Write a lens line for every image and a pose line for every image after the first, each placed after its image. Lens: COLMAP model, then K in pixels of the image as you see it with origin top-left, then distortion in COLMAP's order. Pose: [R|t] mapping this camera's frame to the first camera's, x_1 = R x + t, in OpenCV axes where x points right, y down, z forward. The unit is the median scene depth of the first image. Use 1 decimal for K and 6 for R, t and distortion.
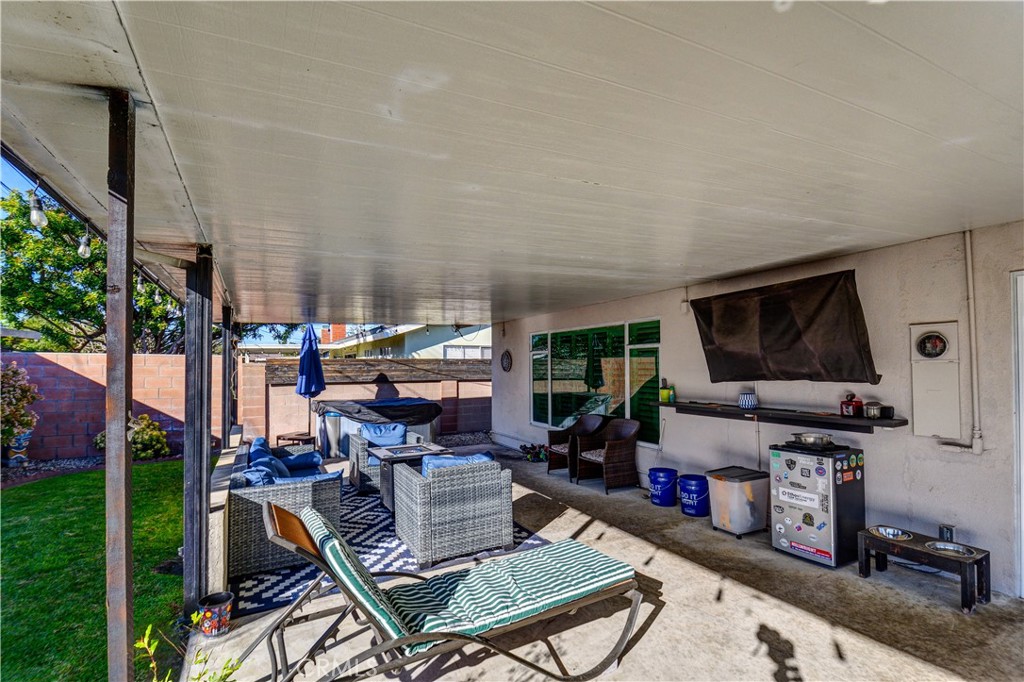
lens RADIAL K [[481.0, 0, 512.0], [0, 481.0, 341.0], [0, 0, 1]] dist [-0.000425, -0.000033]
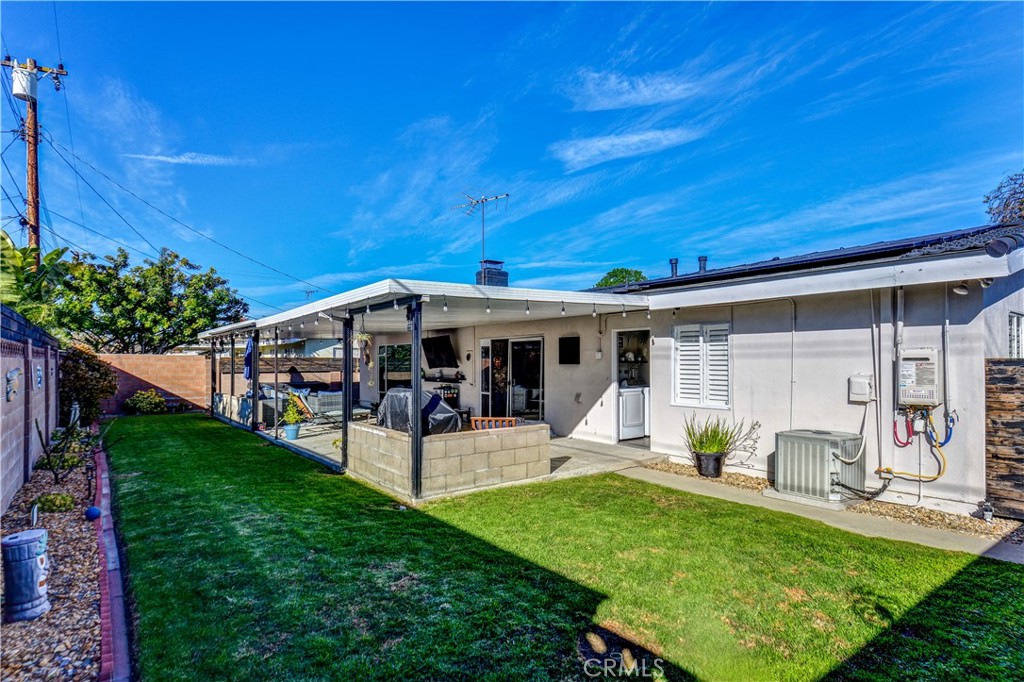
lens RADIAL K [[549.3, 0, 512.0], [0, 549.3, 341.0], [0, 0, 1]] dist [-0.000996, -0.000427]
pose [[0.988746, 0.011919, 0.149128, 0.216535], [-0.013286, 0.999878, 0.008172, -0.051967], [-0.149013, -0.010062, 0.988784, -1.111545]]
